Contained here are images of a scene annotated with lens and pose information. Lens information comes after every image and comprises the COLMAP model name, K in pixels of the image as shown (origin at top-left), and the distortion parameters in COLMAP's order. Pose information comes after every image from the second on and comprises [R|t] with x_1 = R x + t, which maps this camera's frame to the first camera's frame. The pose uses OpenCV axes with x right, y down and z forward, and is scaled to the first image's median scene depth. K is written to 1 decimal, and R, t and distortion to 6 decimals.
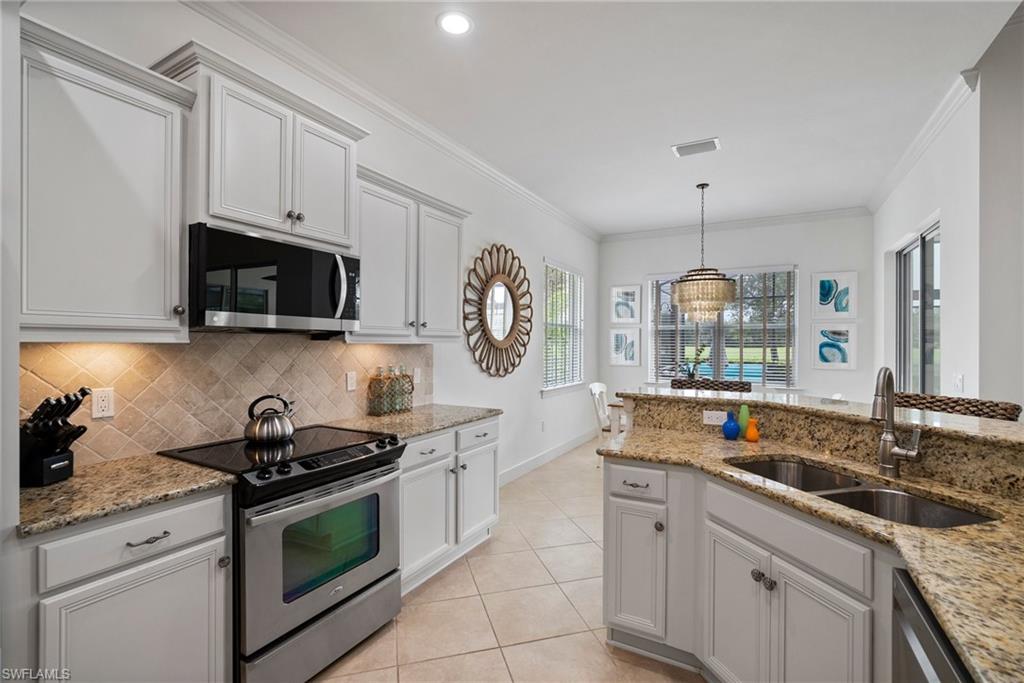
lens RADIAL K [[452.1, 0, 516.9], [0, 452.1, 343.6], [0, 0, 1]] dist [-0.012944, -0.000028]
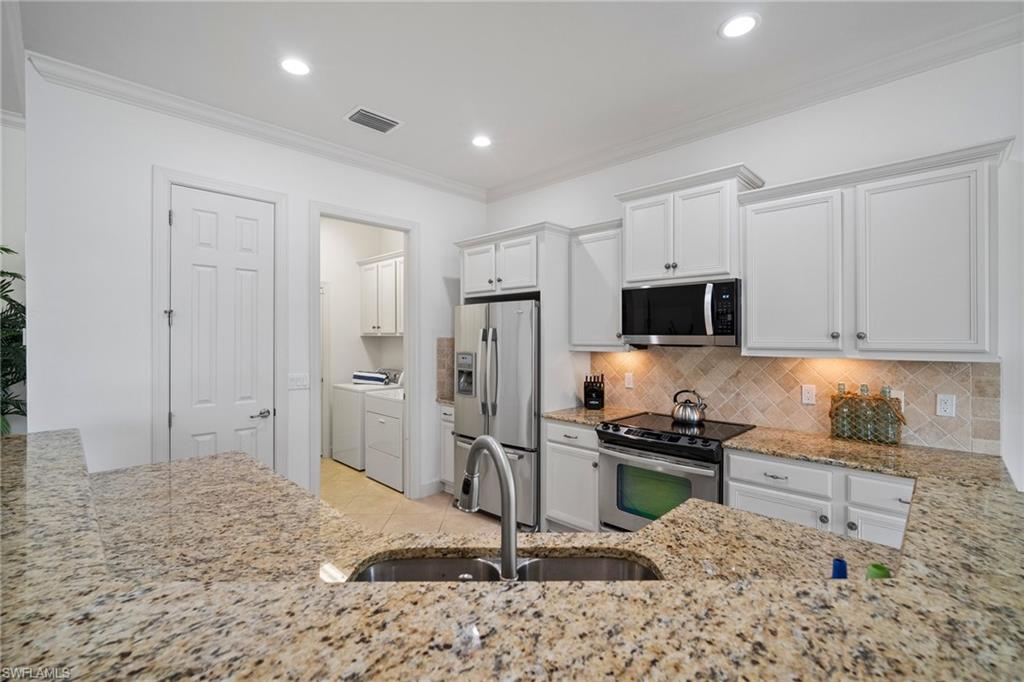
lens RADIAL K [[452.1, 0, 518.8], [0, 452.1, 335.1], [0, 0, 1]] dist [-0.012944, -0.000028]
pose [[-0.242162, -0.000628, -0.970236, 0.964634], [-0.000438, 1.000000, -0.000538, -0.058253], [0.970236, 0.000295, -0.242163, 0.826317]]
